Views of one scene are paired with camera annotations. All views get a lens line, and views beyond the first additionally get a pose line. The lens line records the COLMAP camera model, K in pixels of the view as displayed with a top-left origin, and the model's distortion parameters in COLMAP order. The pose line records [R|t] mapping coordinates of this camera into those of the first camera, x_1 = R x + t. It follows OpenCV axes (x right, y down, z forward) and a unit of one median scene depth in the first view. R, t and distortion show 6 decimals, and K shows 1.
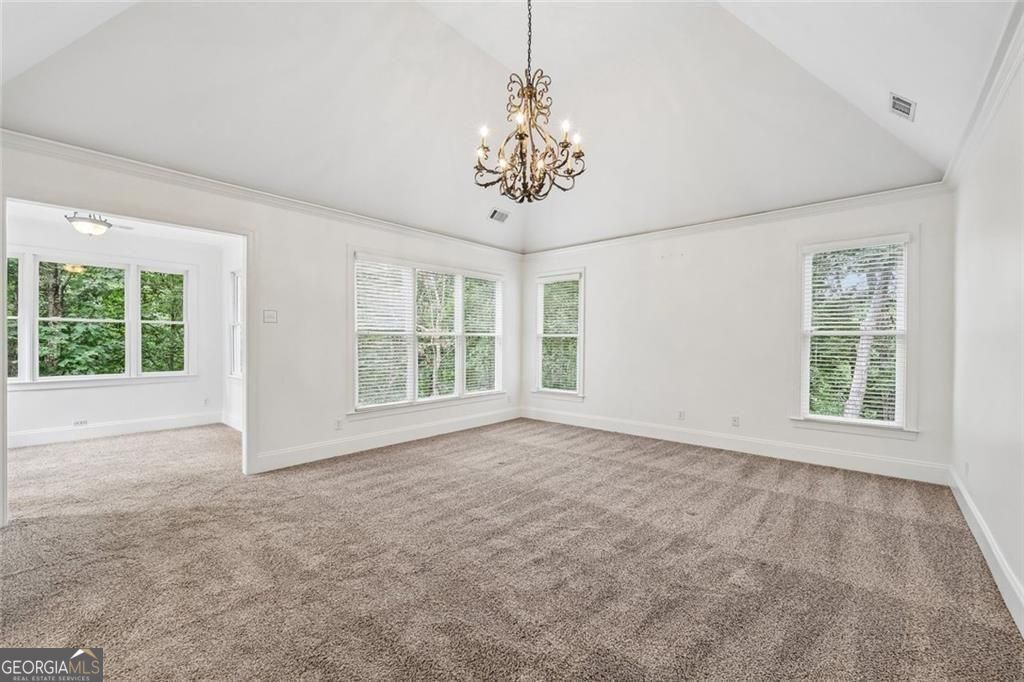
lens RADIAL K [[420.4, 0, 507.6], [0, 420.4, 340.9], [0, 0, 1]] dist [-0.000934, -0.000075]
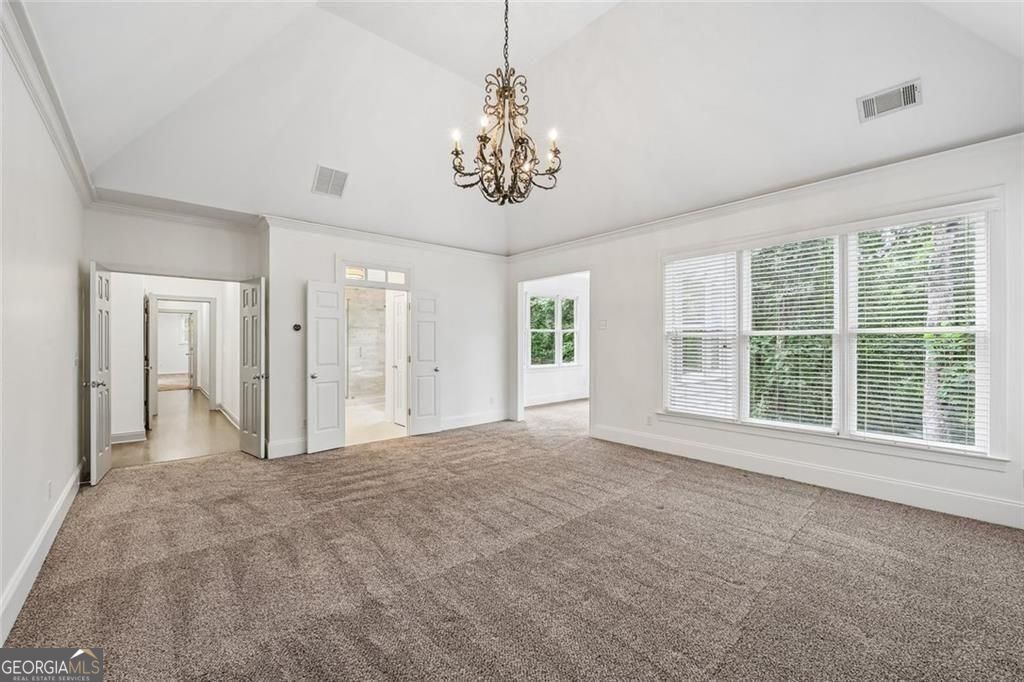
lens RADIAL K [[408.3, 0, 512.0], [0, 408.3, 341.0], [0, 0, 1]] dist [-0.000176, -0.000090]
pose [[-0.123220, -0.000317, -0.992379, 0.958546], [-0.000572, 1.000000, -0.000248, -0.006436], [0.992379, 0.000537, -0.123220, 1.089929]]
